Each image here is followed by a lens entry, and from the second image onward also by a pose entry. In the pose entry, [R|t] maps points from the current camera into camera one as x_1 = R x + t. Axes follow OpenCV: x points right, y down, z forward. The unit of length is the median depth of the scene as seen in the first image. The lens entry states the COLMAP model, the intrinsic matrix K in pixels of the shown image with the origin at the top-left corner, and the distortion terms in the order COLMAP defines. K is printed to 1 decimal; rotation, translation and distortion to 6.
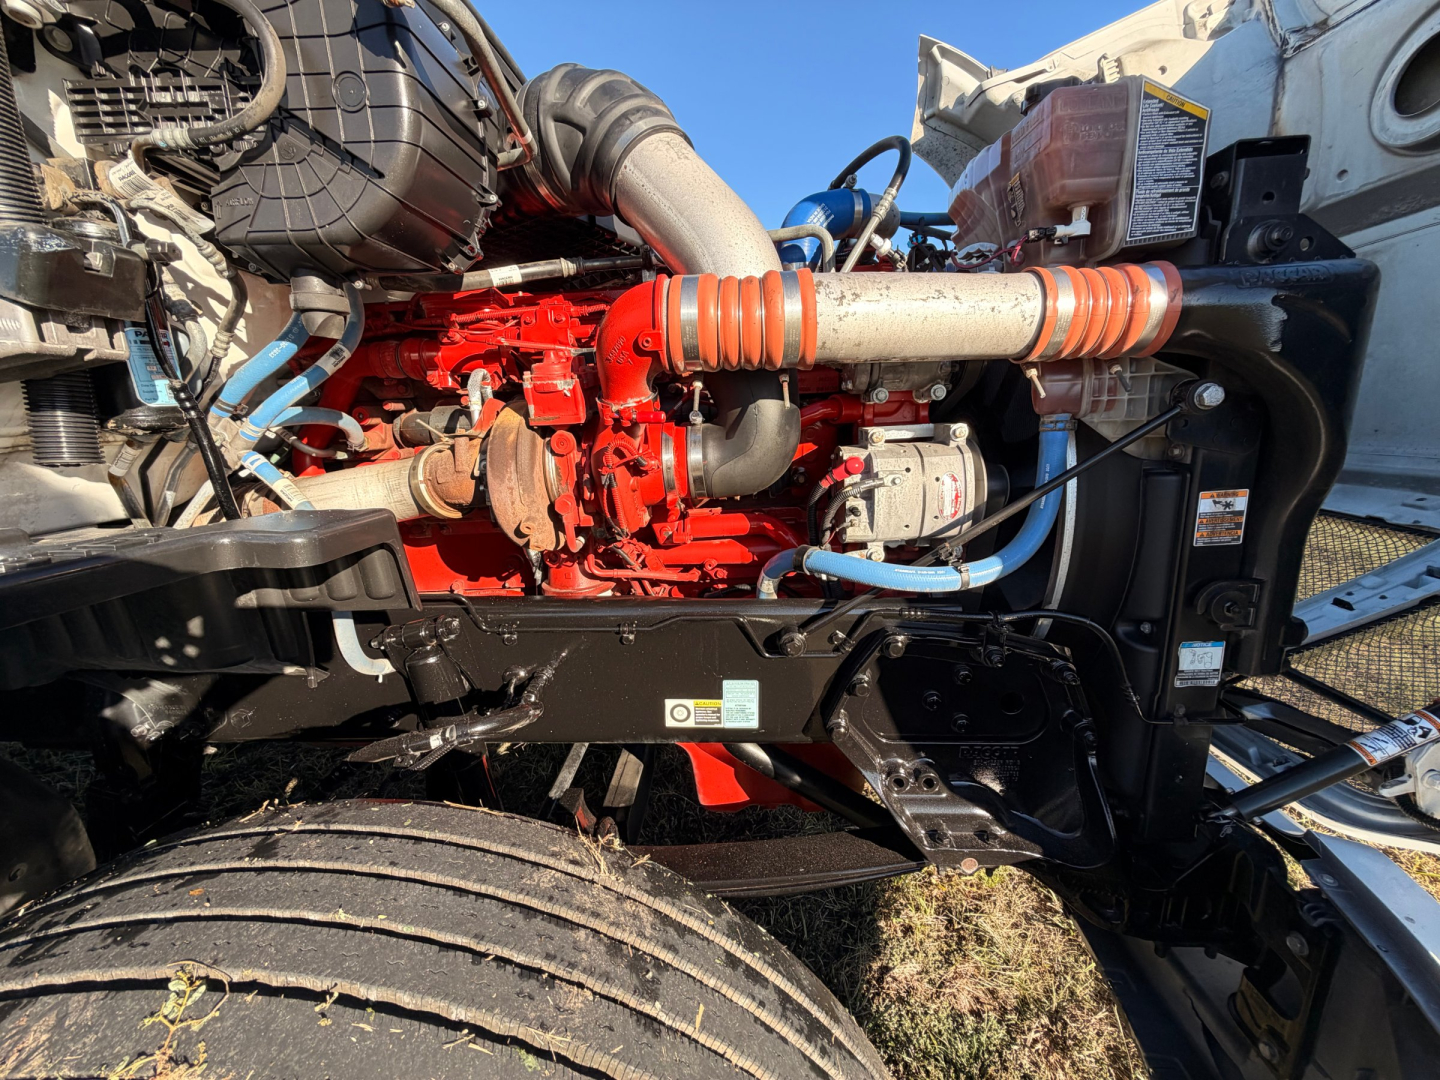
lens RADIAL K [[569.9, 0, 720.0], [0, 569.9, 540.0], [0, 0, 1]] dist [-0.000369, 0.000229]
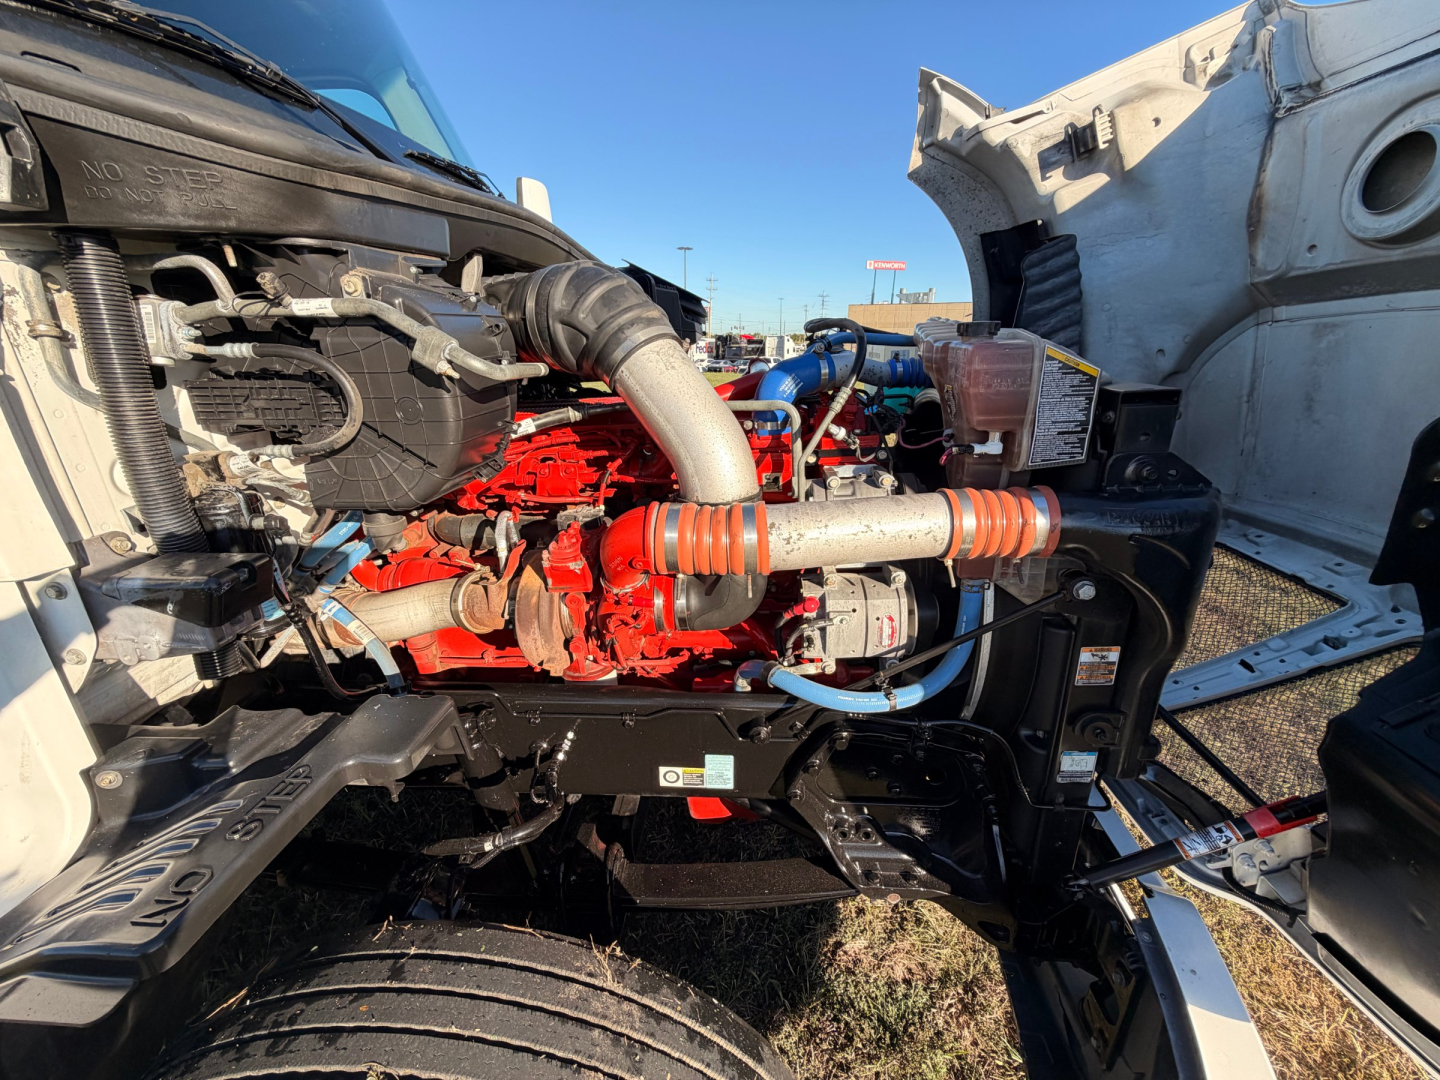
lens RADIAL K [[569.9, 0, 720.0], [0, 569.9, 540.0], [0, 0, 1]] dist [-0.000369, 0.000229]
pose [[0.999854, 0.011906, -0.012259, 0.051861], [-0.010343, 0.992665, 0.120453, -0.407234], [0.013604, -0.120309, 0.992643, -0.200985]]
